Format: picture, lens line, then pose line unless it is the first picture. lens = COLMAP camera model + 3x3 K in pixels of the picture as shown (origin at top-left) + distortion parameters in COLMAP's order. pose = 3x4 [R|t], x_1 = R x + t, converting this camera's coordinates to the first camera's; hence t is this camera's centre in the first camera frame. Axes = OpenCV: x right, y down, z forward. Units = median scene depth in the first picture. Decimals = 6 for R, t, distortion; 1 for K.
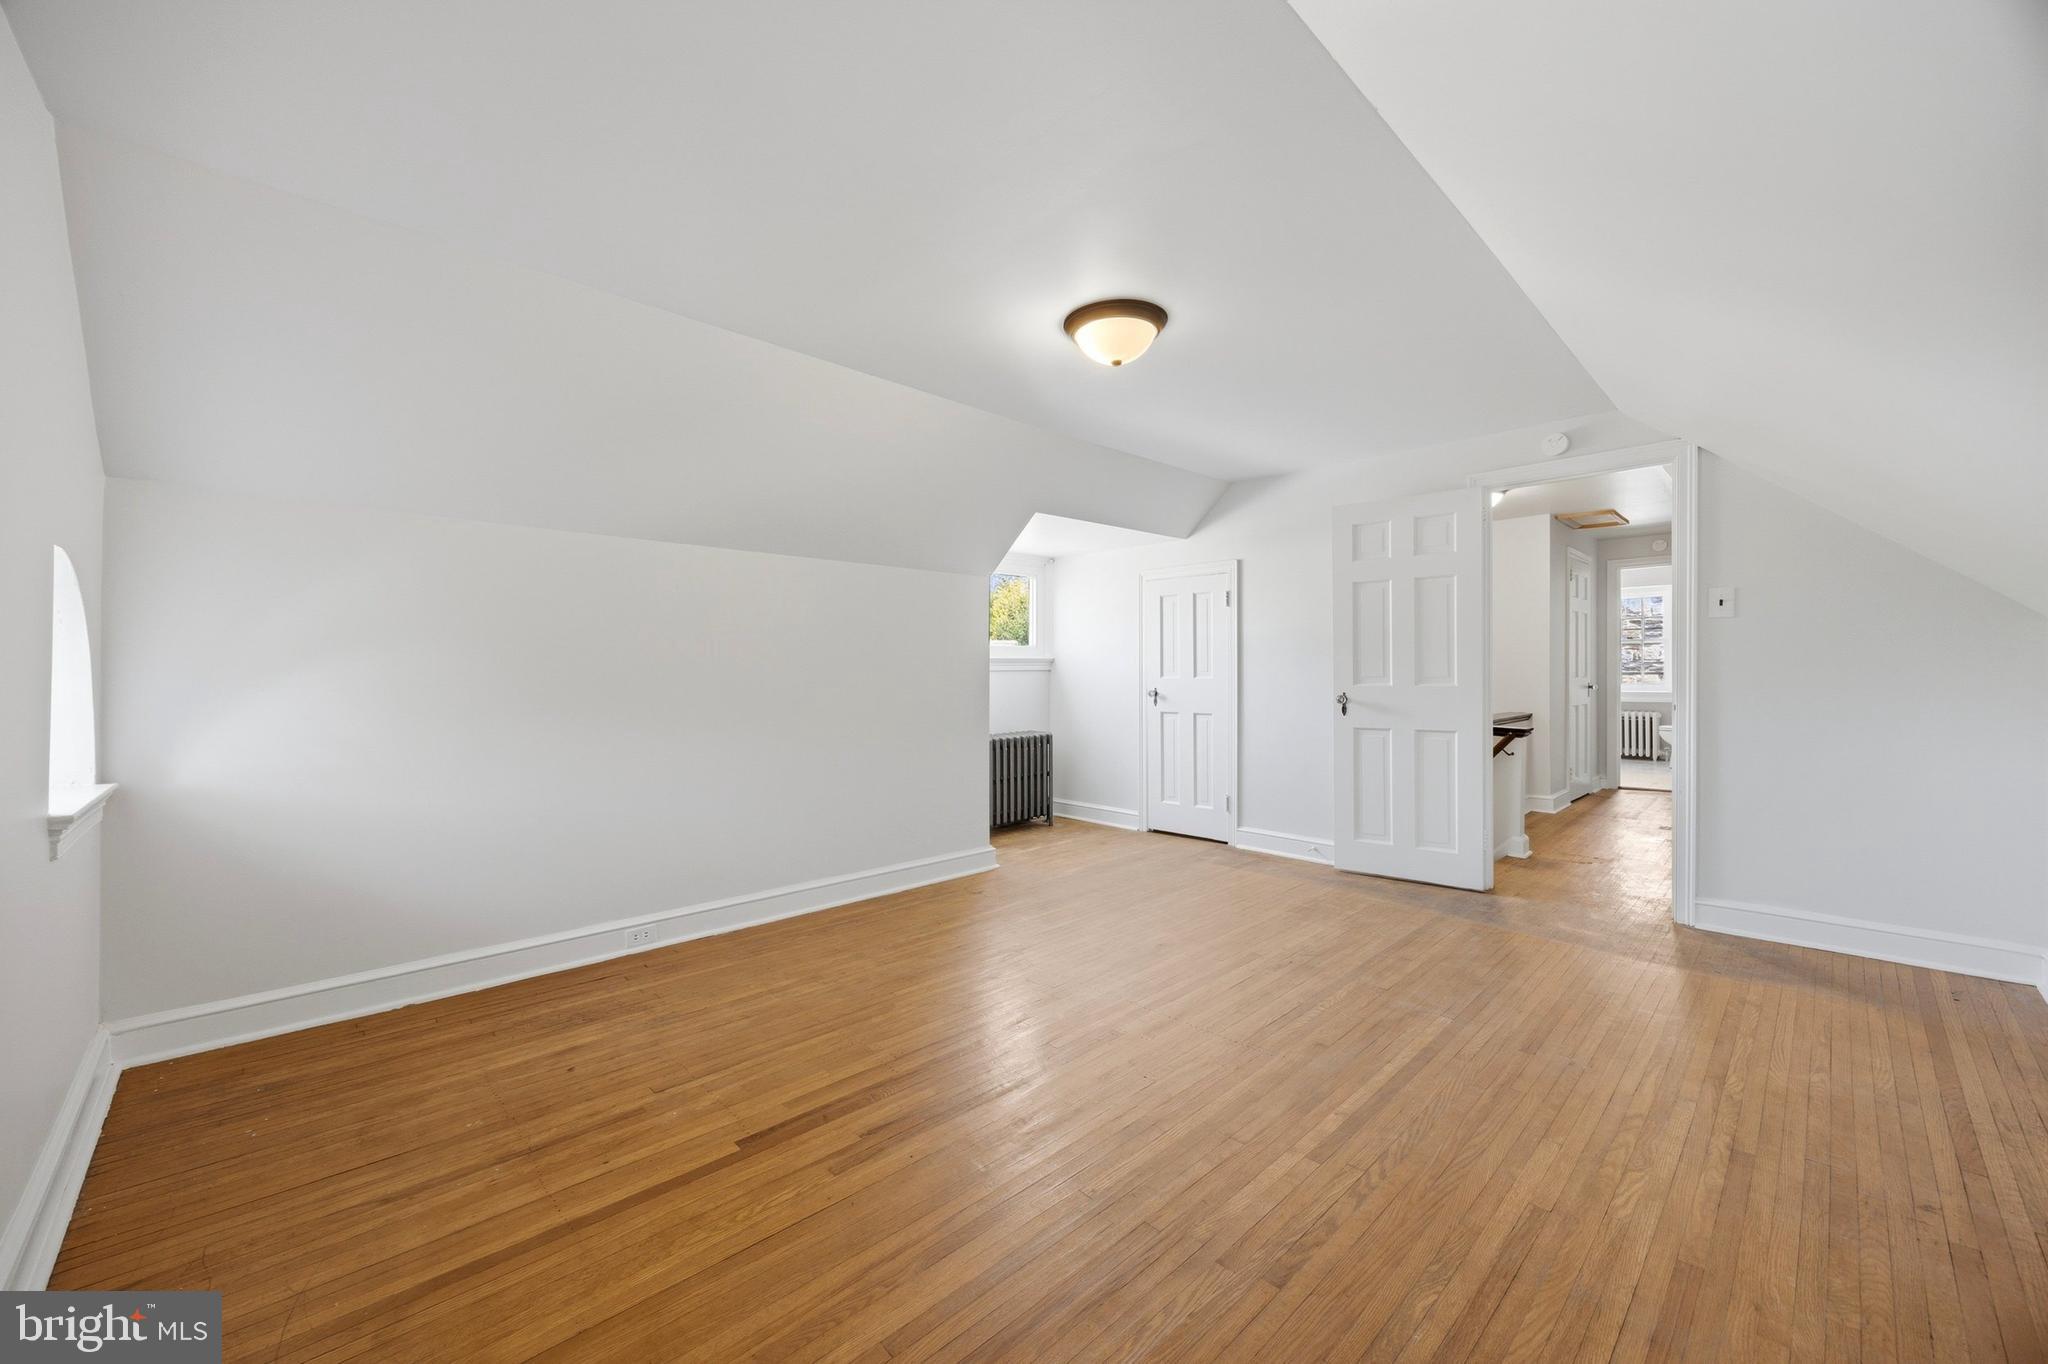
lens RADIAL K [[798.8, 0, 1024.0], [0, 798.8, 682.0], [0, 0, 1]] dist [-0.000770, -0.000051]
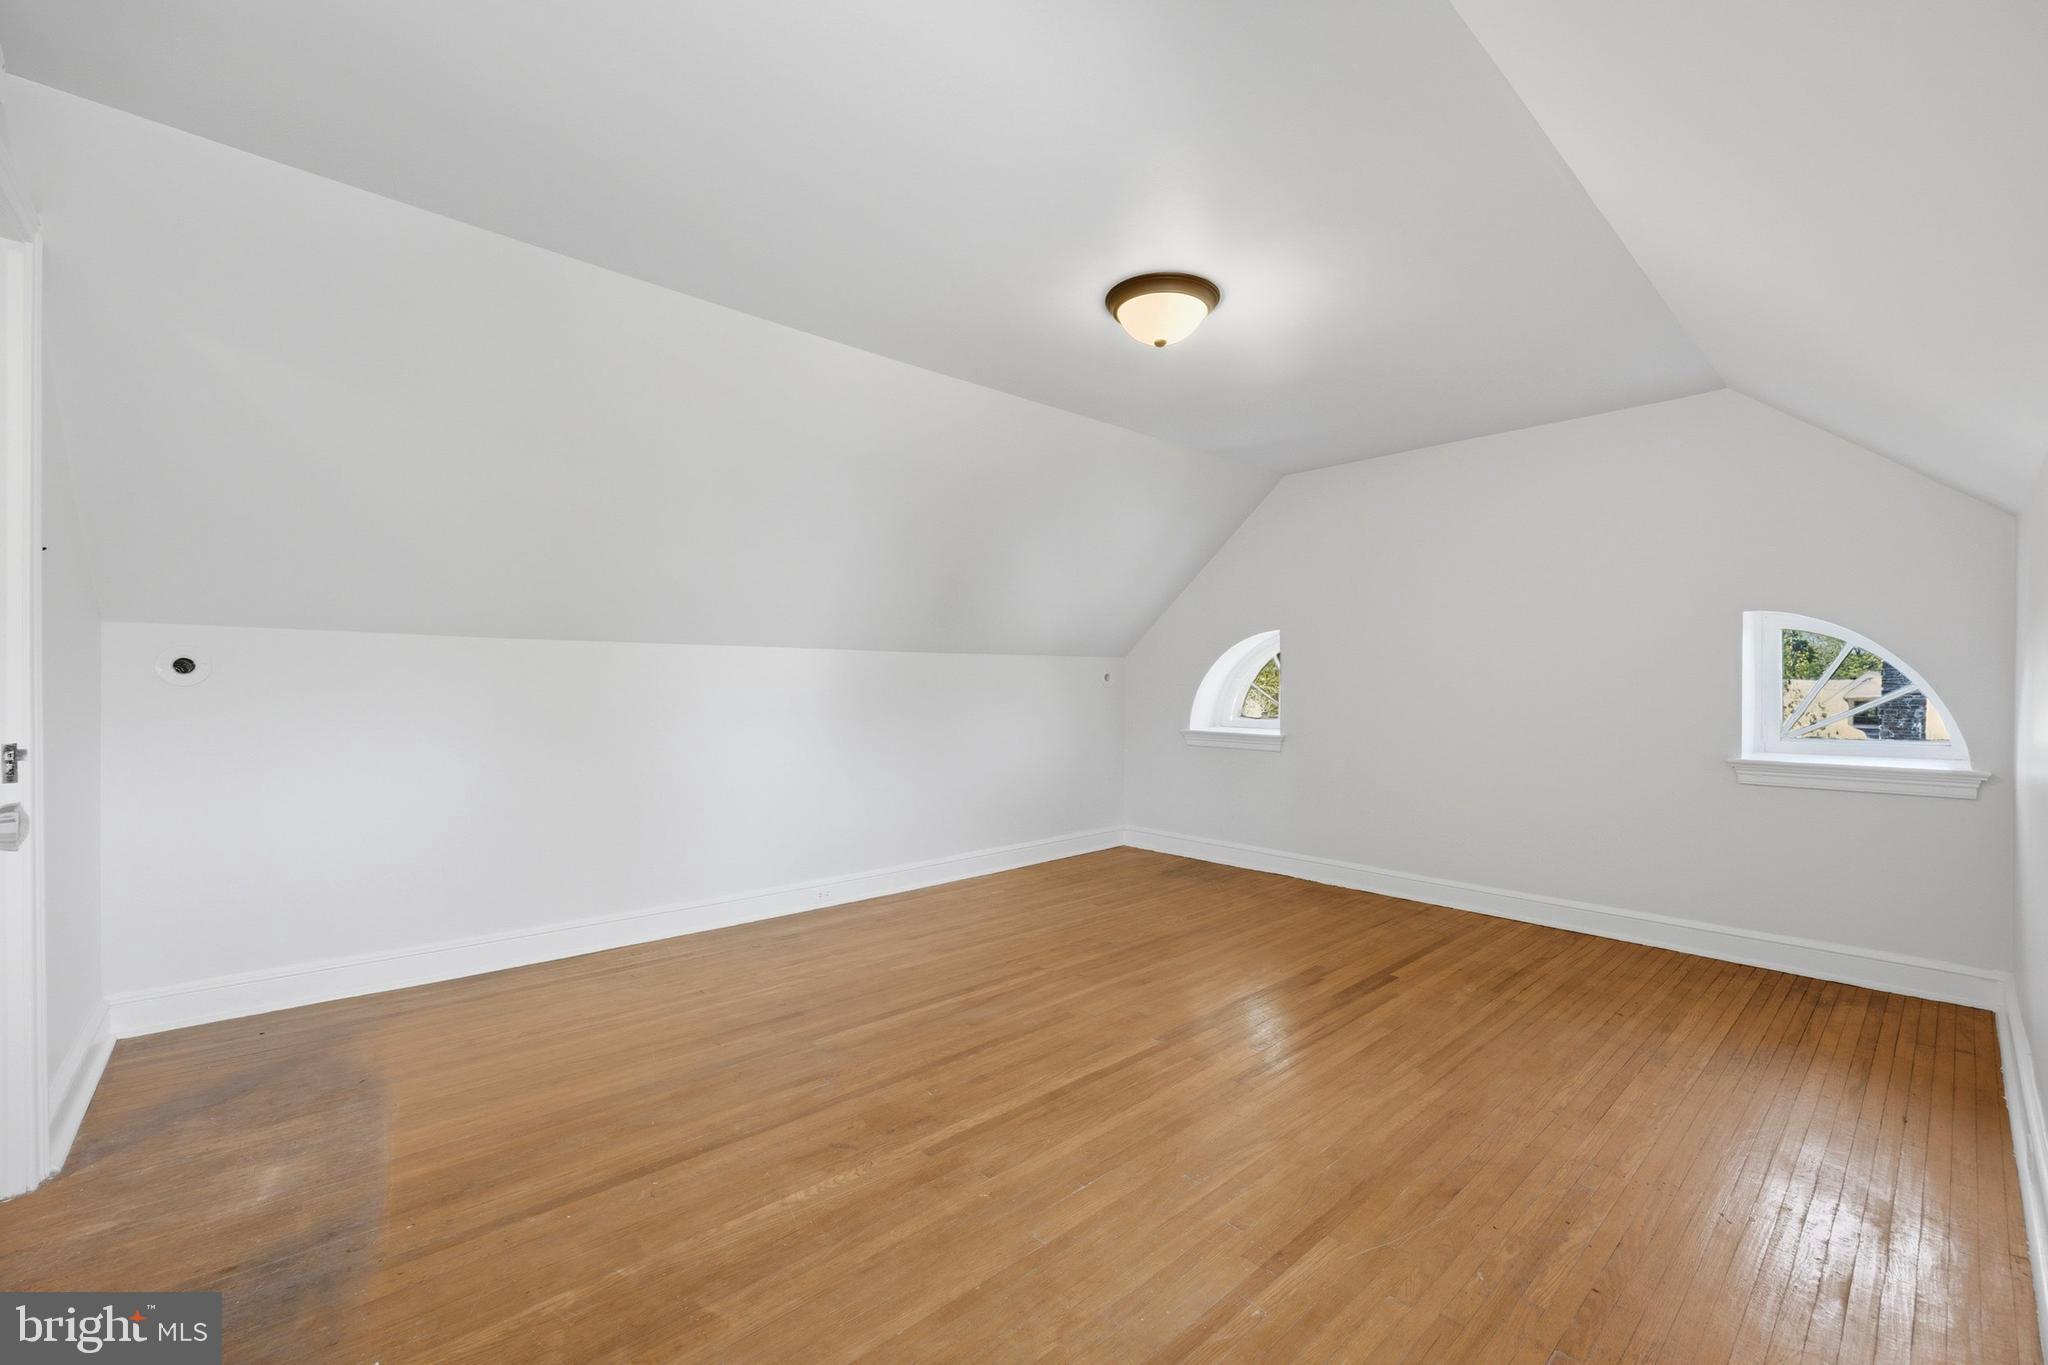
lens RADIAL K [[798.8, 0, 1024.0], [0, 798.8, 682.5], [0, 0, 1]] dist [-0.000770, -0.000051]
pose [[-0.999112, 0.004330, 0.041921, 0.295753], [0.004862, 0.999909, 0.012601, -0.031644], [-0.041863, 0.012794, -0.999041, 2.459210]]
